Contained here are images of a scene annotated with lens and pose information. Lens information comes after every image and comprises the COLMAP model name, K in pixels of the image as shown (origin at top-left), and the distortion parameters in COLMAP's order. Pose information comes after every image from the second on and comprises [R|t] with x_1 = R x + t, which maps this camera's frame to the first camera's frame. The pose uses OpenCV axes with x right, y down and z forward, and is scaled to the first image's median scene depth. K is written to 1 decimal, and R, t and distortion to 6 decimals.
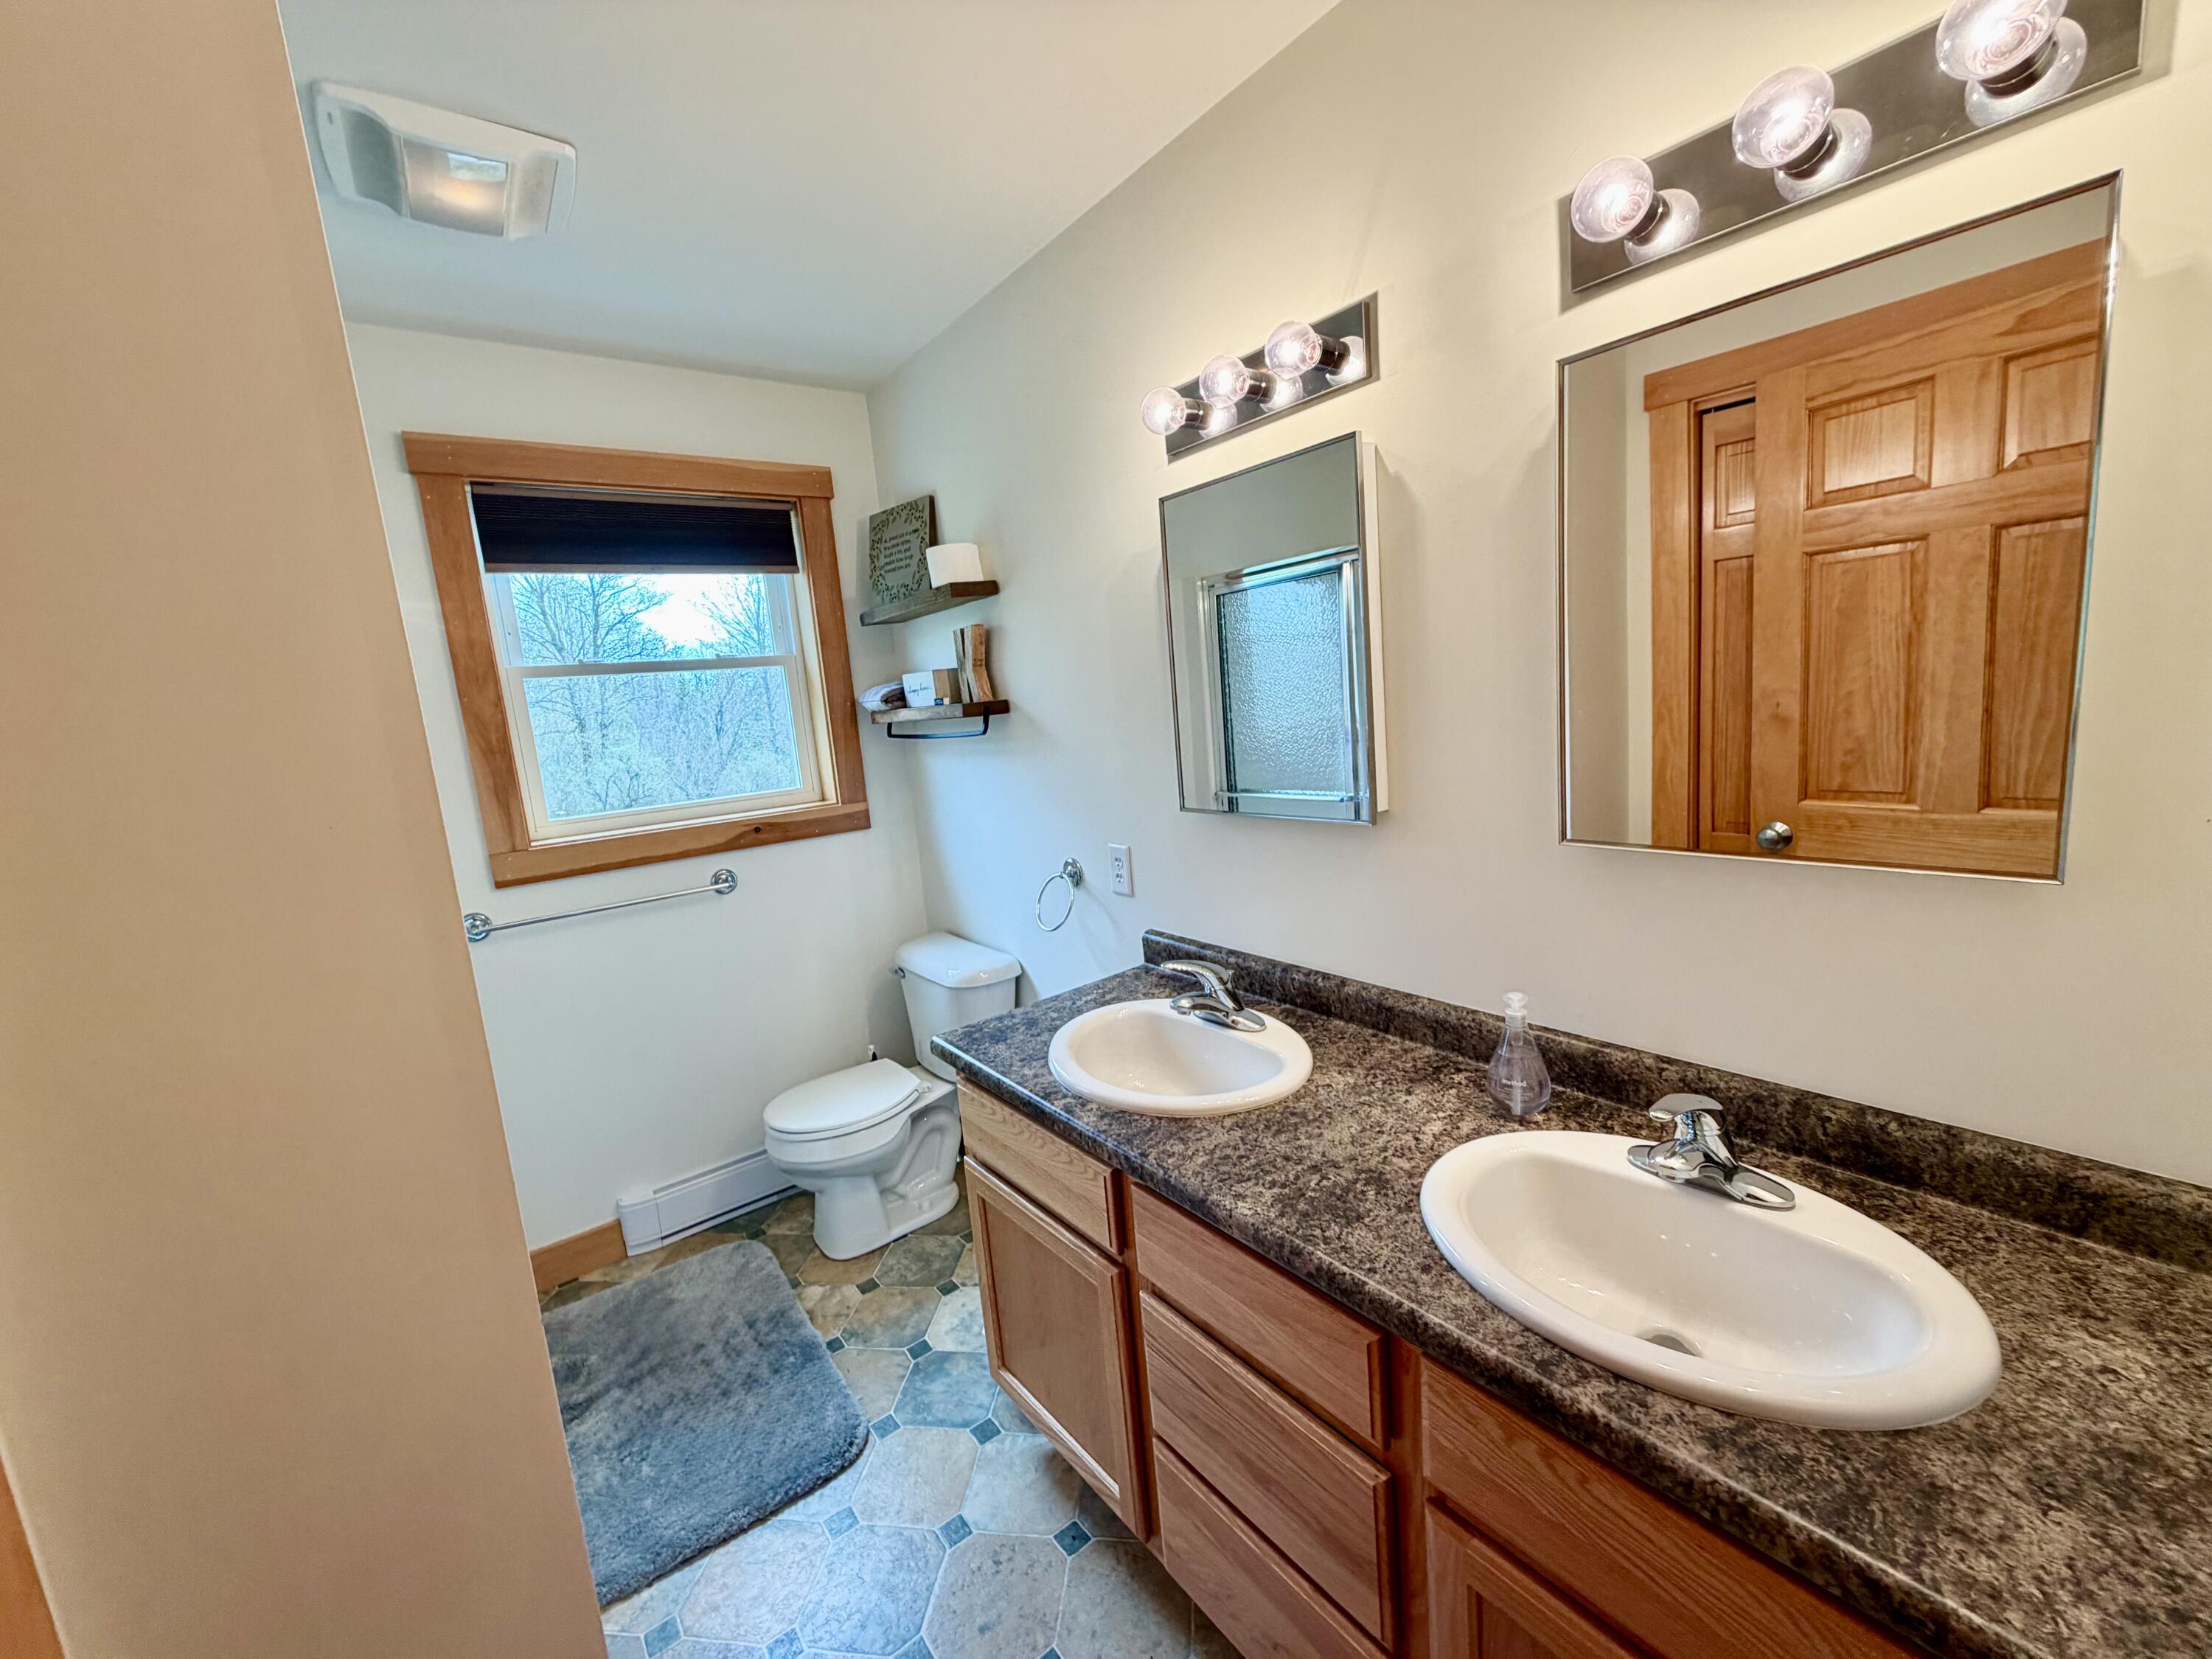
lens RADIAL K [[883.1, 0, 1096.5], [0, 883.1, 828.9], [0, 0, 1]] dist [0.000568, -0.000196]
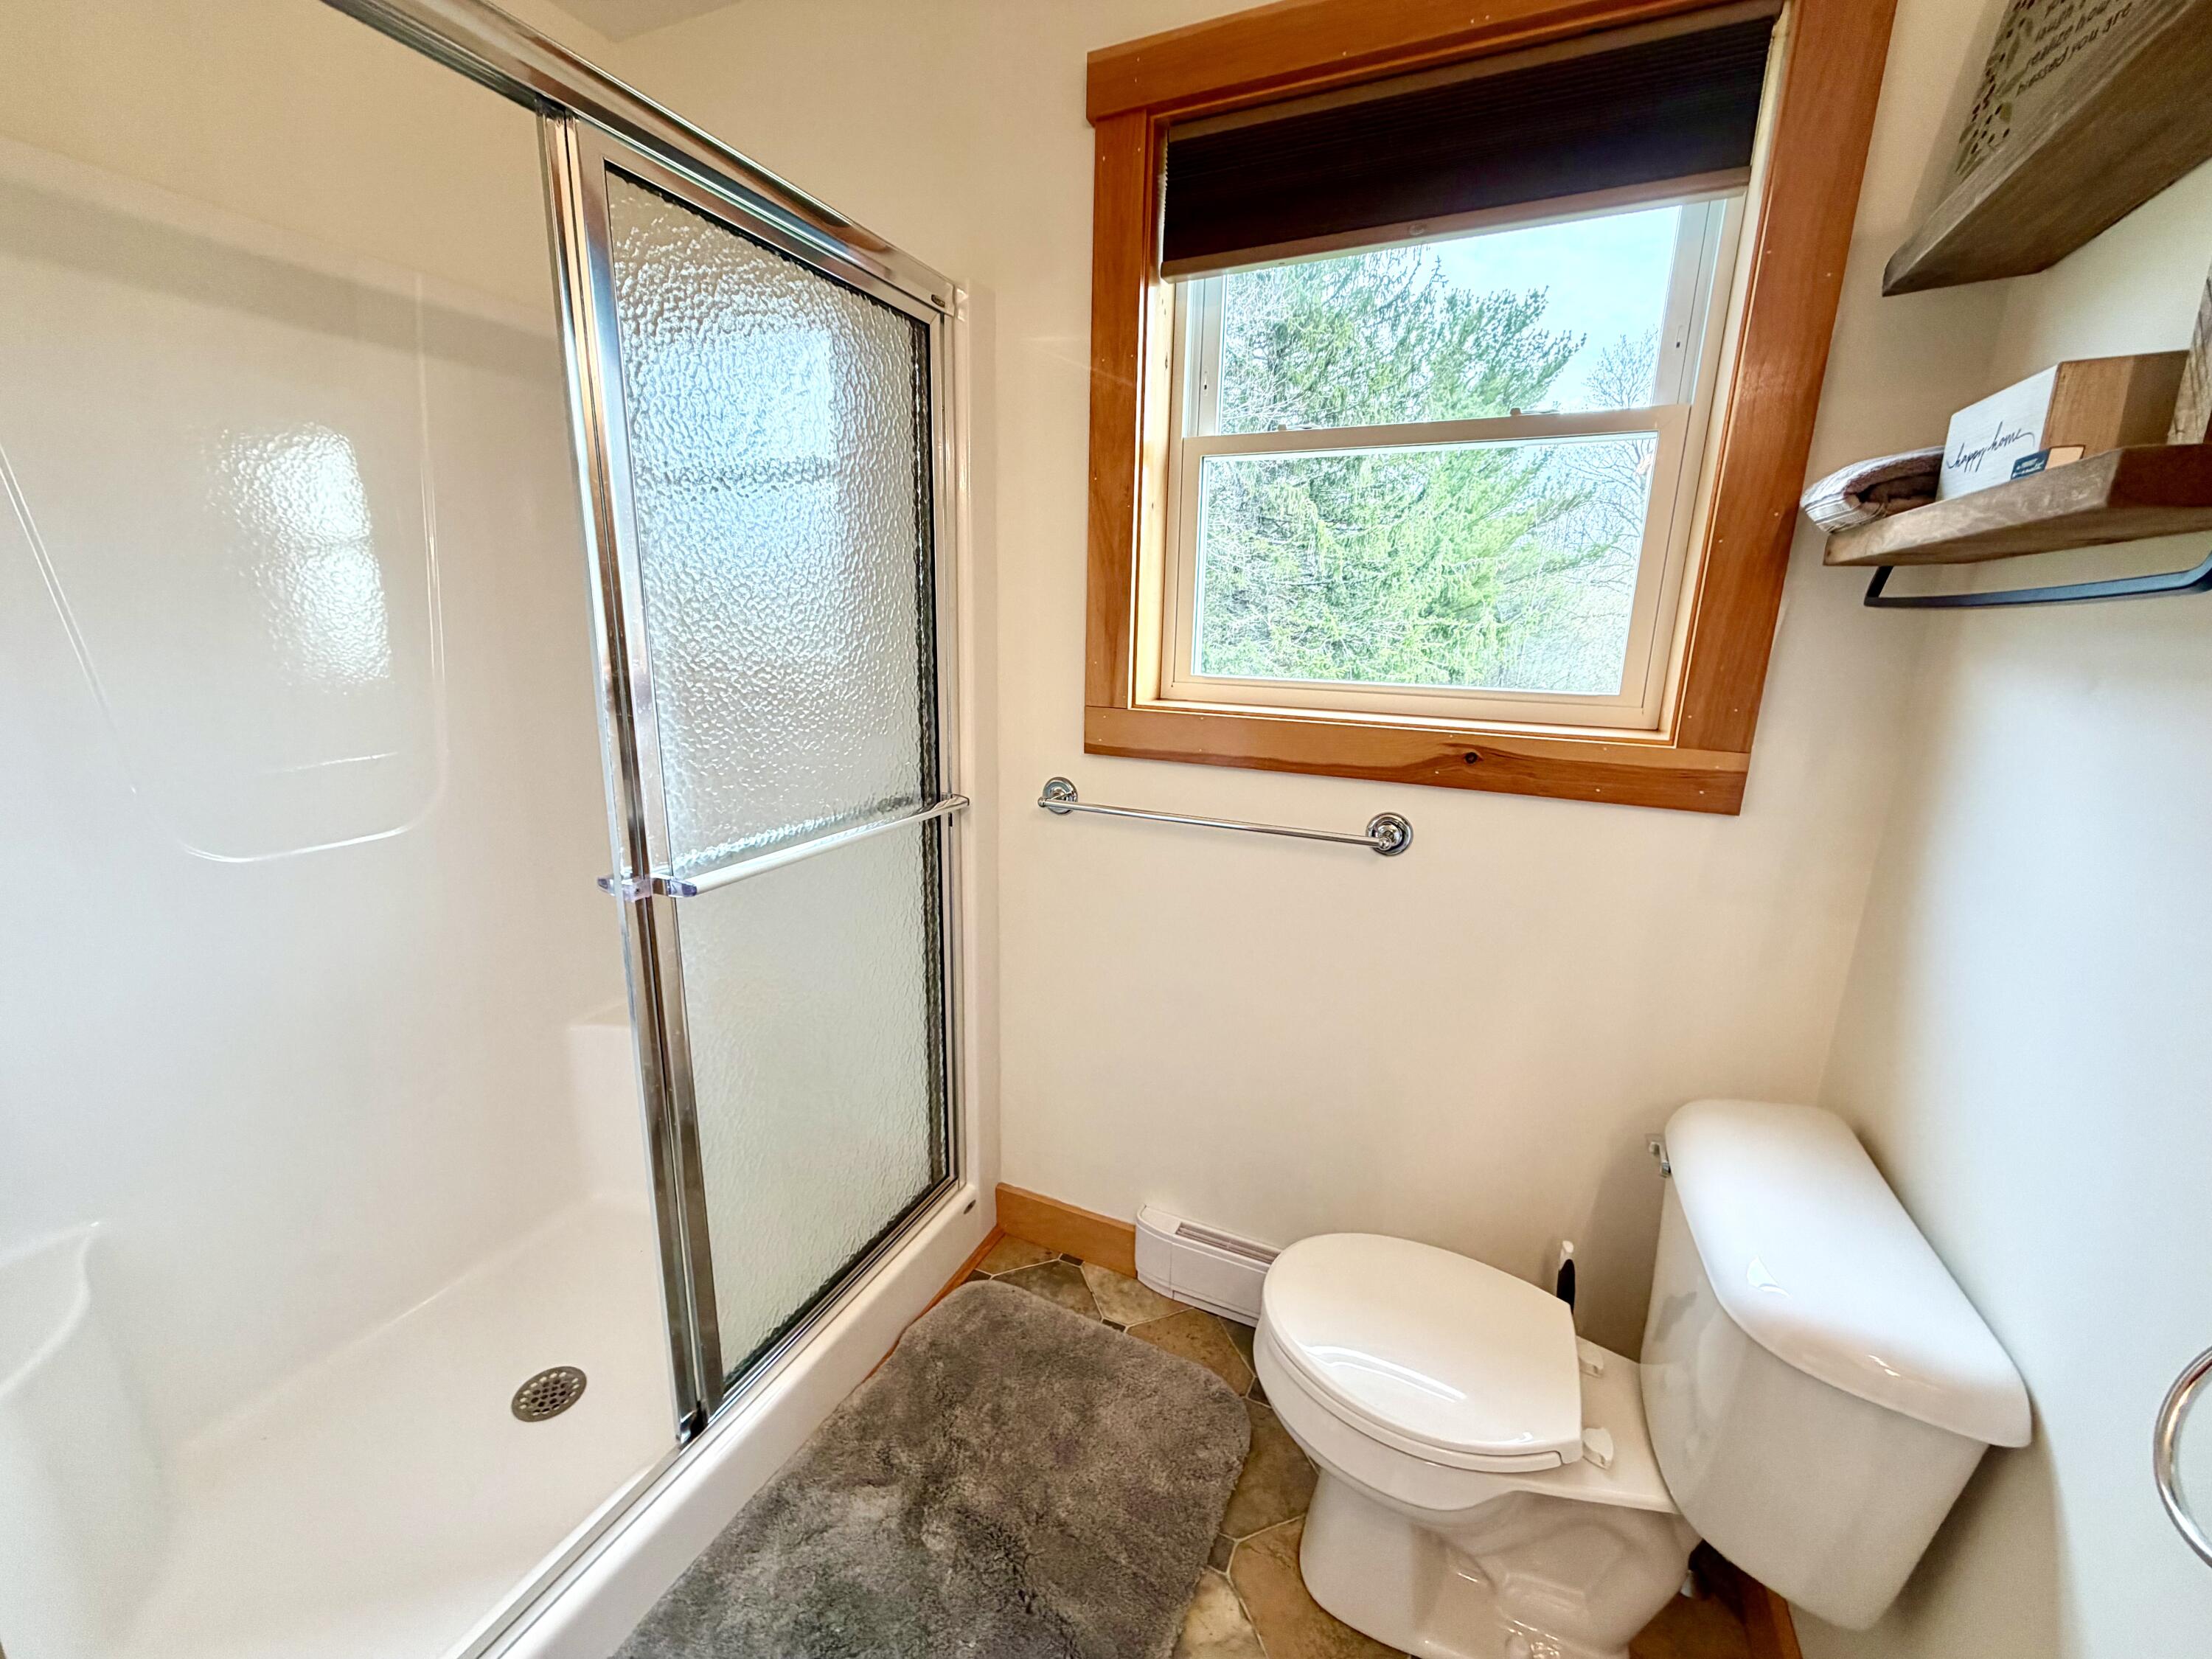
lens RADIAL K [[883.1, 0, 1096.5], [0, 883.1, 828.9], [0, 0, 1]] dist [0.000568, -0.000196]
pose [[0.466658, 0.296088, -0.833404, -0.043209], [-0.193780, 0.953631, 0.230296, -0.035791], [0.862948, 0.054028, 0.502396, 0.553657]]
